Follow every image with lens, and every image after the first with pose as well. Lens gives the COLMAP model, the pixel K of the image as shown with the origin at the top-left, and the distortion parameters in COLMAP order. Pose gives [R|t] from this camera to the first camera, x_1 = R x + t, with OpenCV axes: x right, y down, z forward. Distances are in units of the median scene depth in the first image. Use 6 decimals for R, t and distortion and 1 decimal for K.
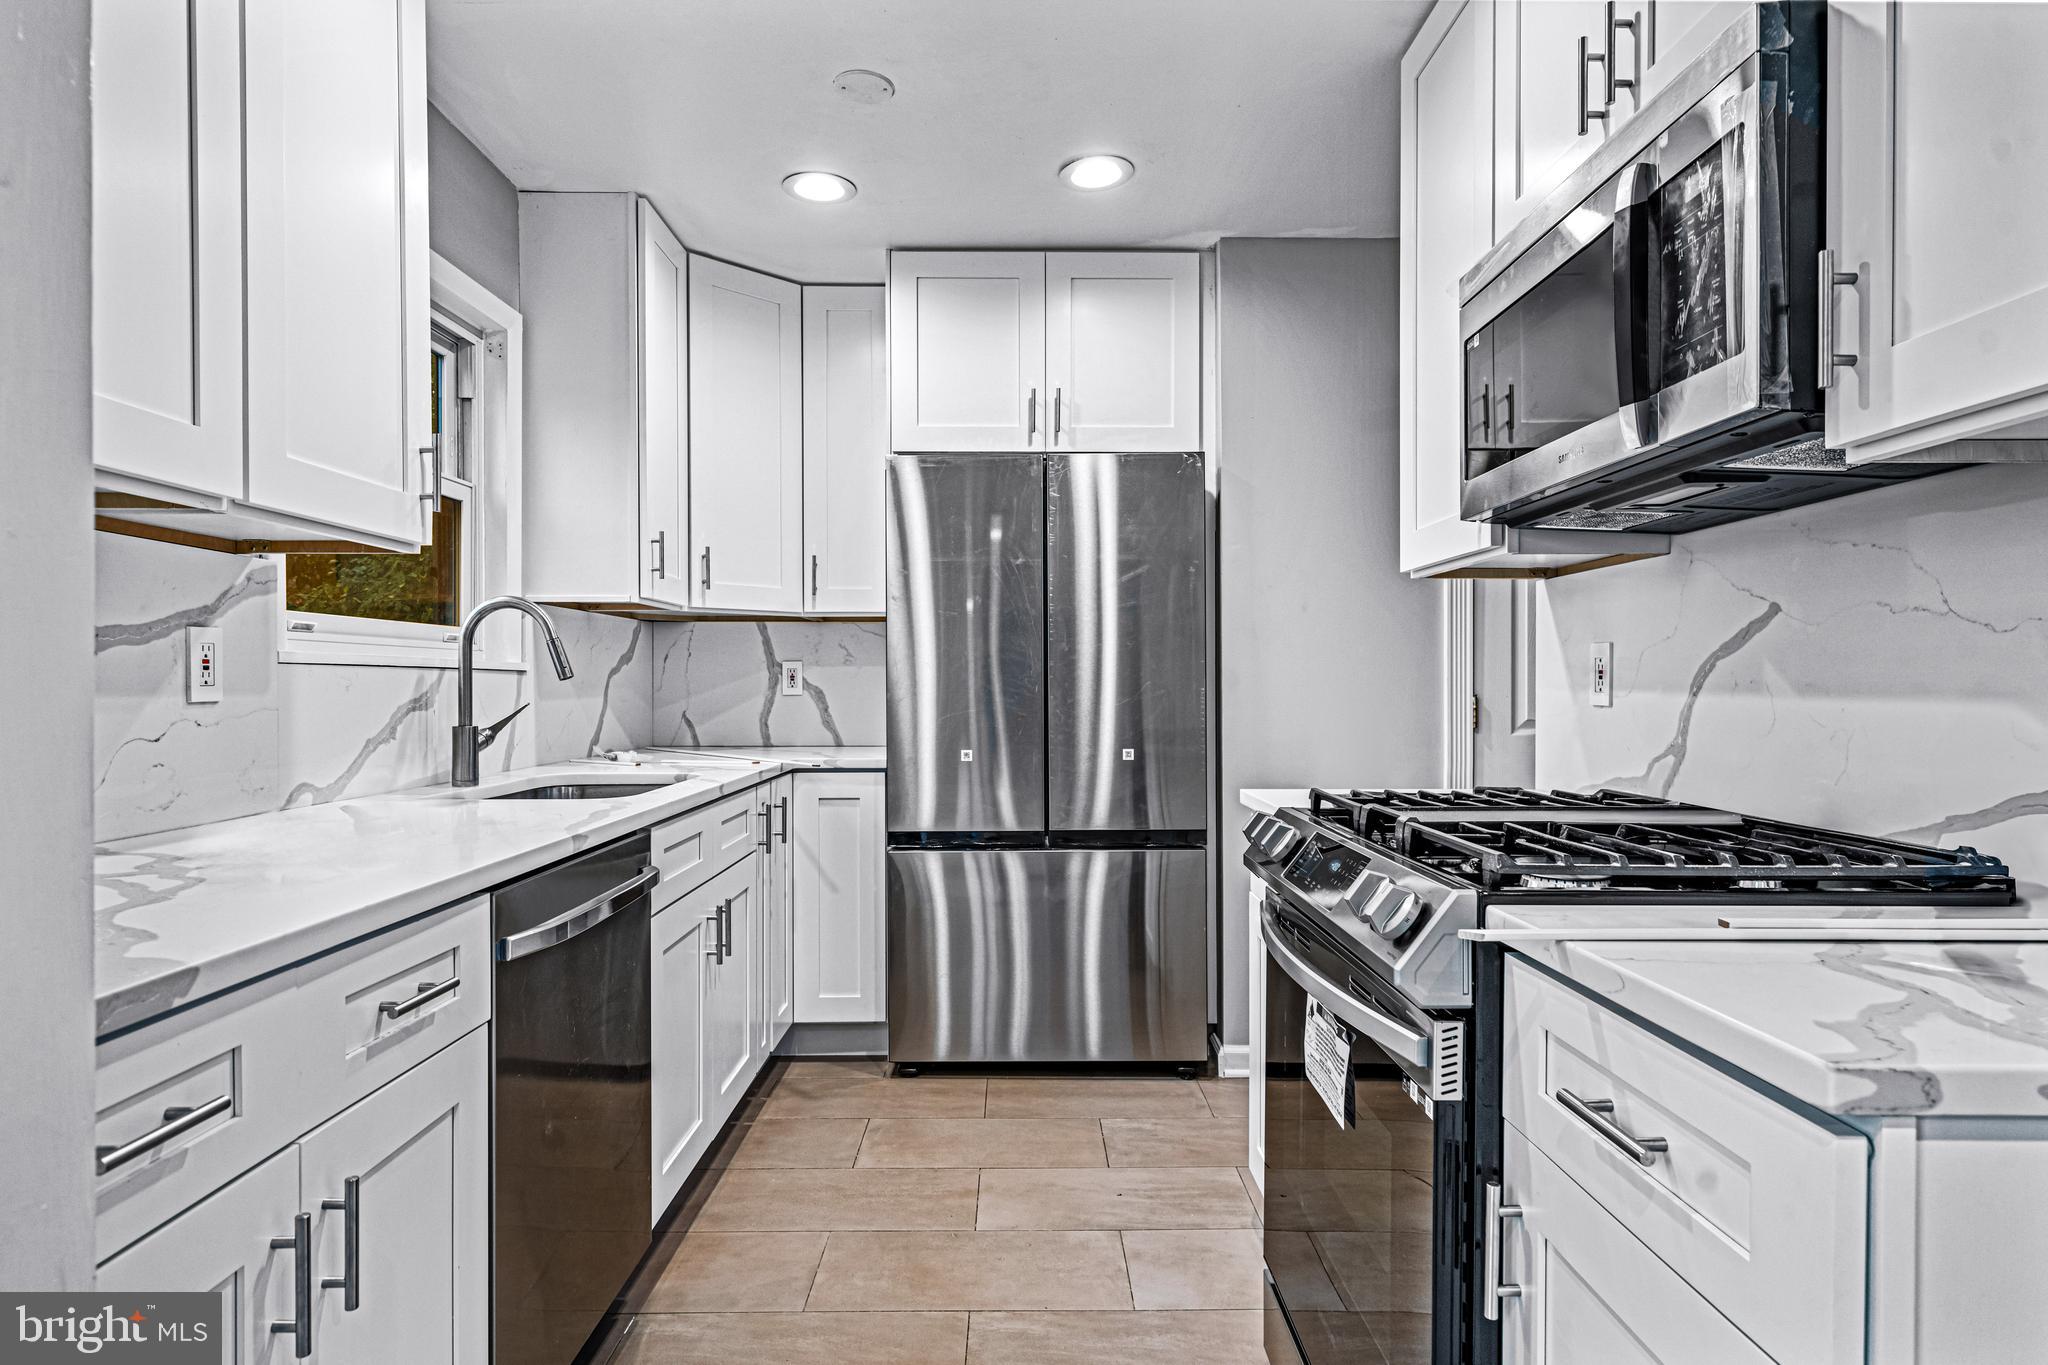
lens RADIAL K [[1124.1, 0, 1034.8], [0, 1124.1, 694.3], [0, 0, 1]] dist [0.000229, -0.001352]
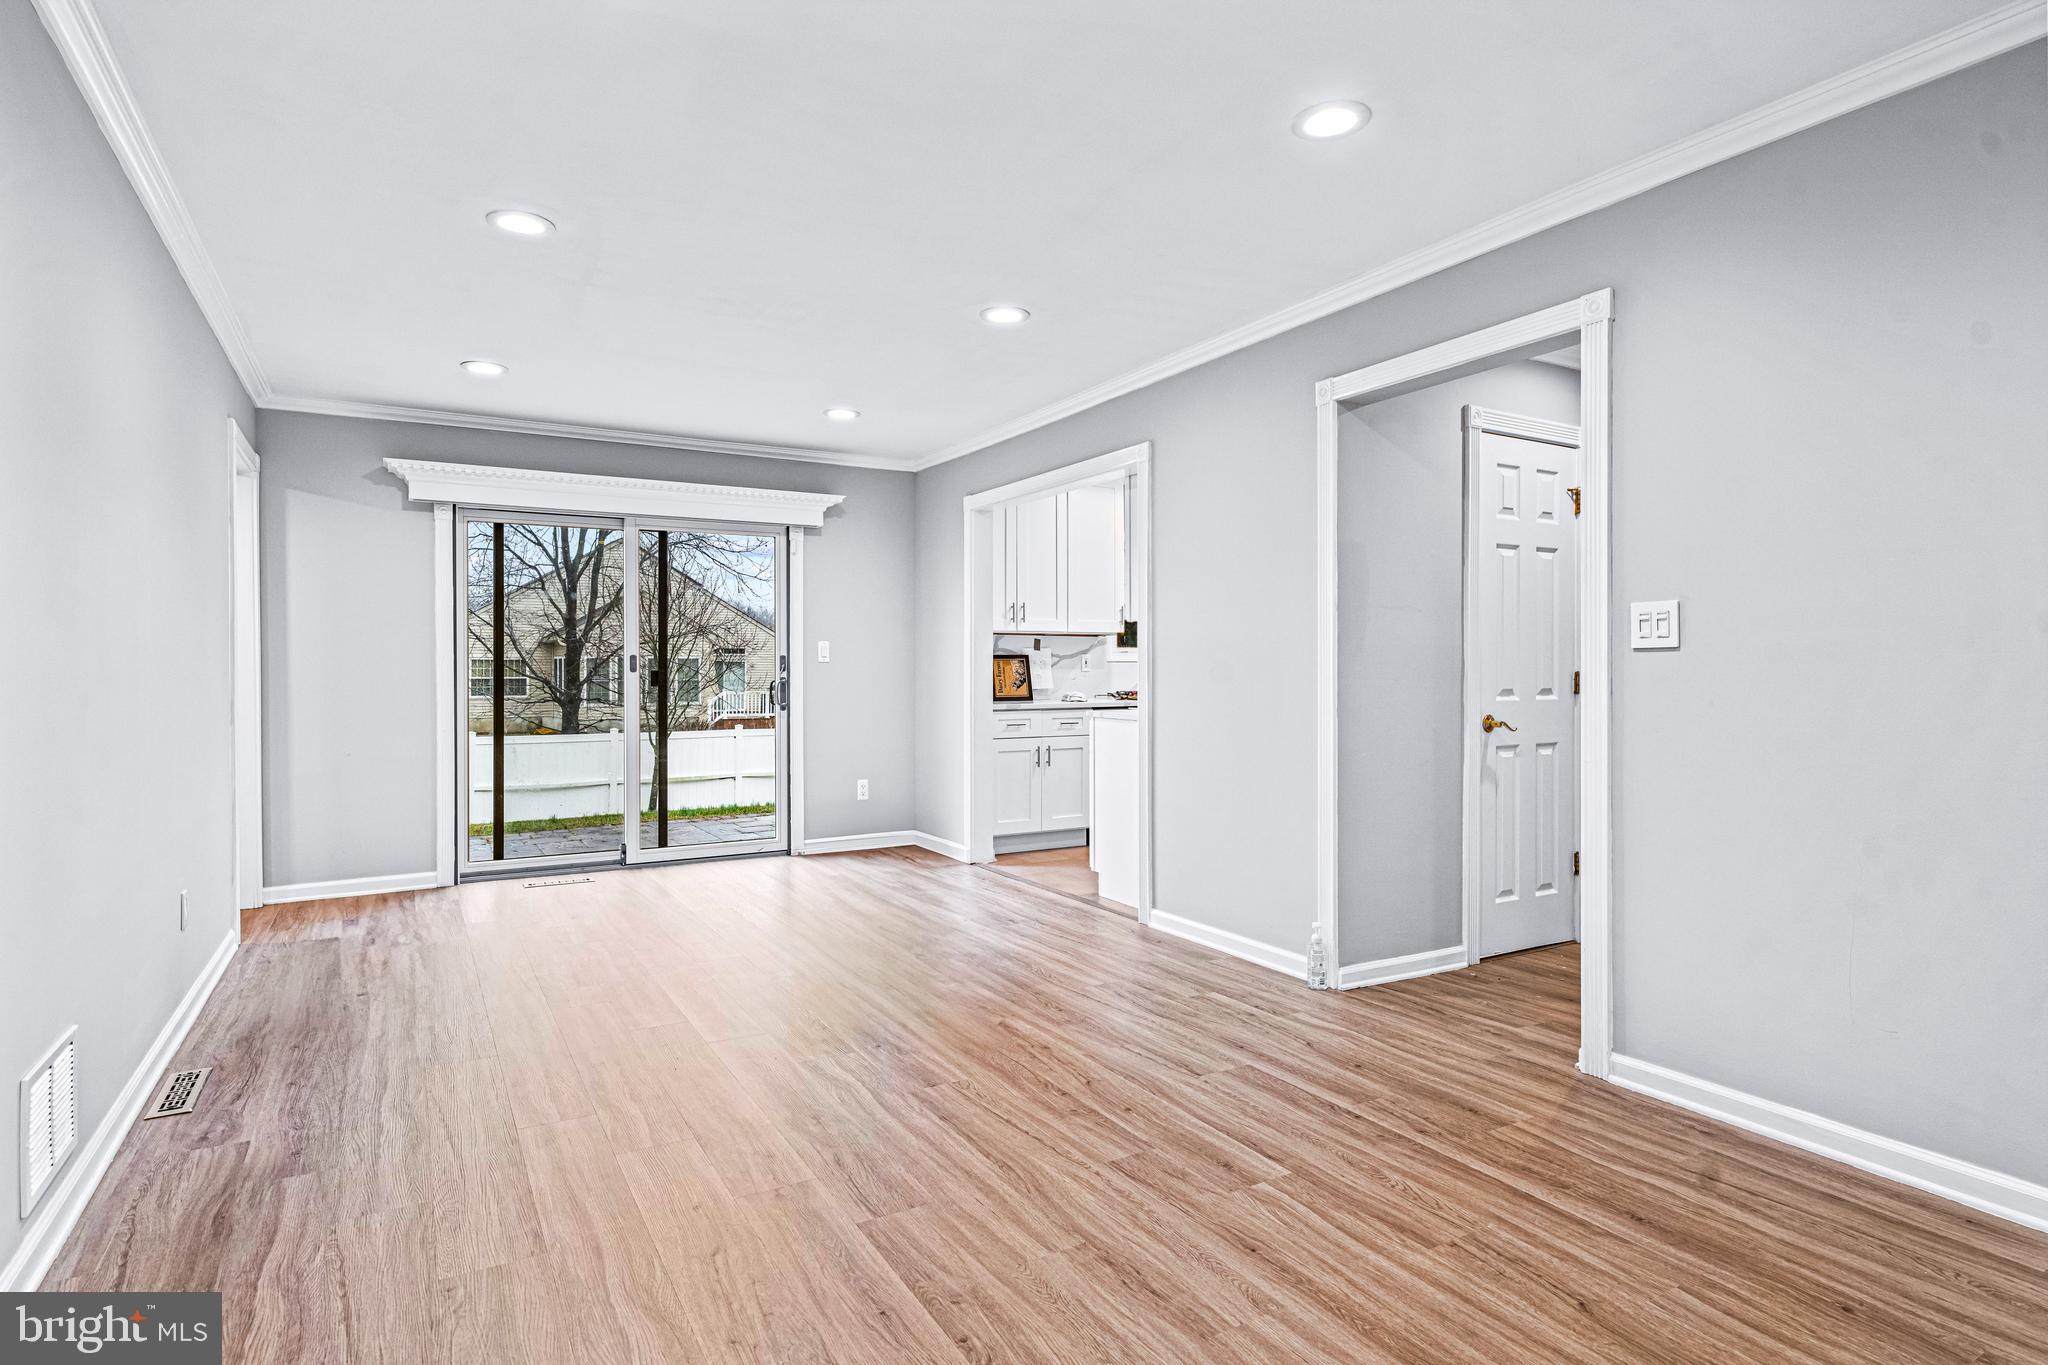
lens RADIAL K [[1069.1, 0, 1024.0], [0, 1069.1, 682.5], [0, 0, 1]] dist [-0.003507, -0.000921]
pose [[0.497417, 0.007133, -0.867482, 1.981738], [-0.005196, 0.999973, 0.005243, 0.021610], [0.867496, 0.001900, 0.497441, -0.923505]]
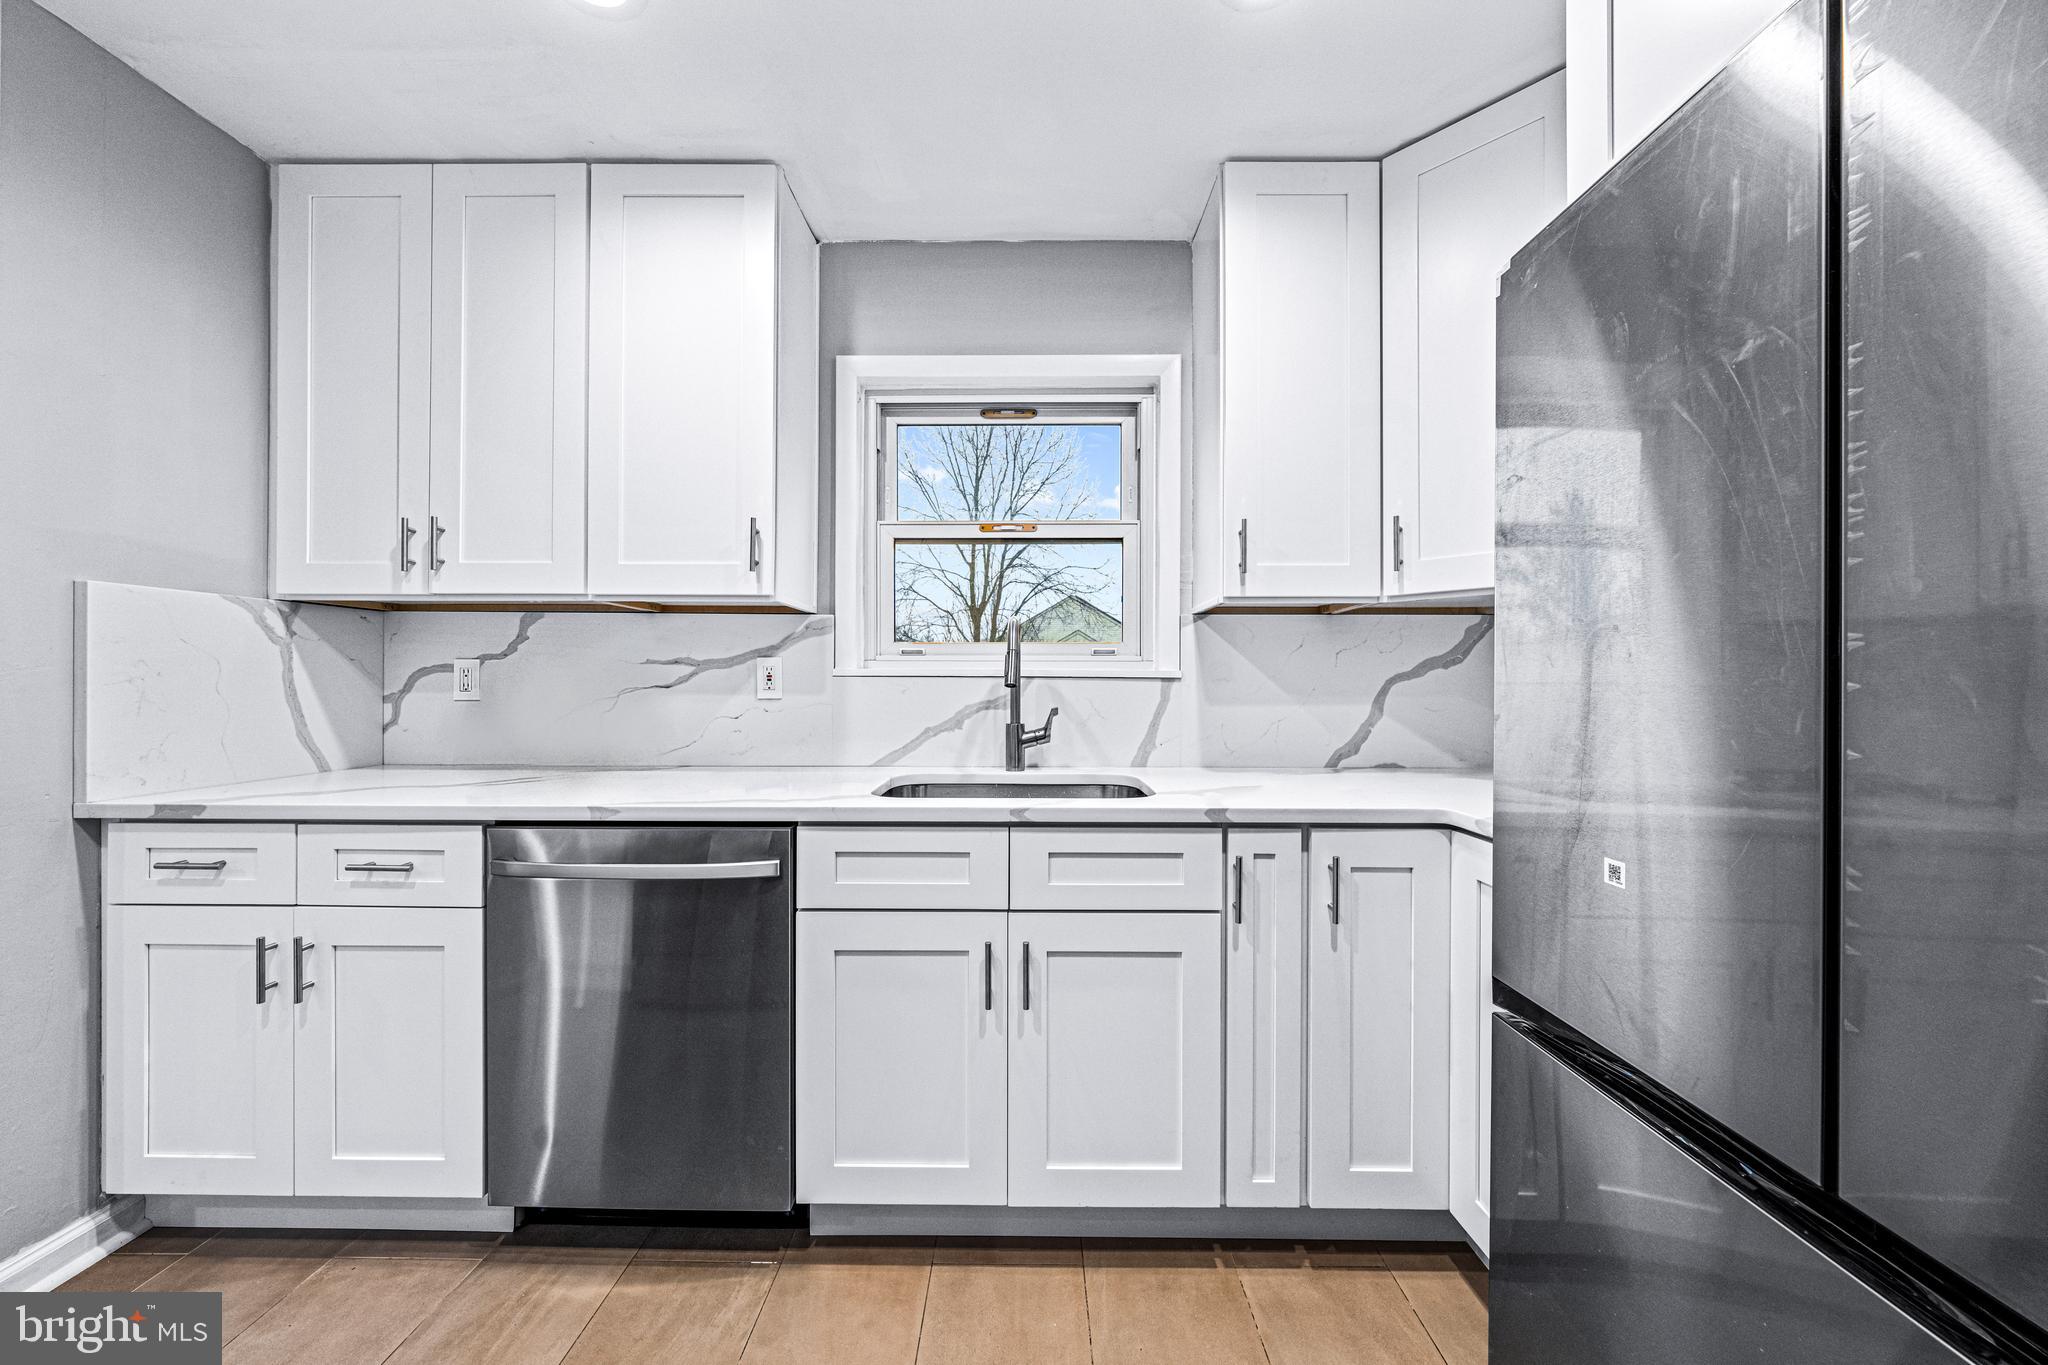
lens RADIAL K [[700.9, 0, 1024.0], [0, 700.9, 682.5], [0, 0, 1]] dist [0.001516, 0.000069]
pose [[-0.025367, 0.000684, -0.999678, 0.269962], [-0.012933, 0.999916, 0.001013, -0.018352], [0.999595, 0.012954, -0.025356, 1.028103]]
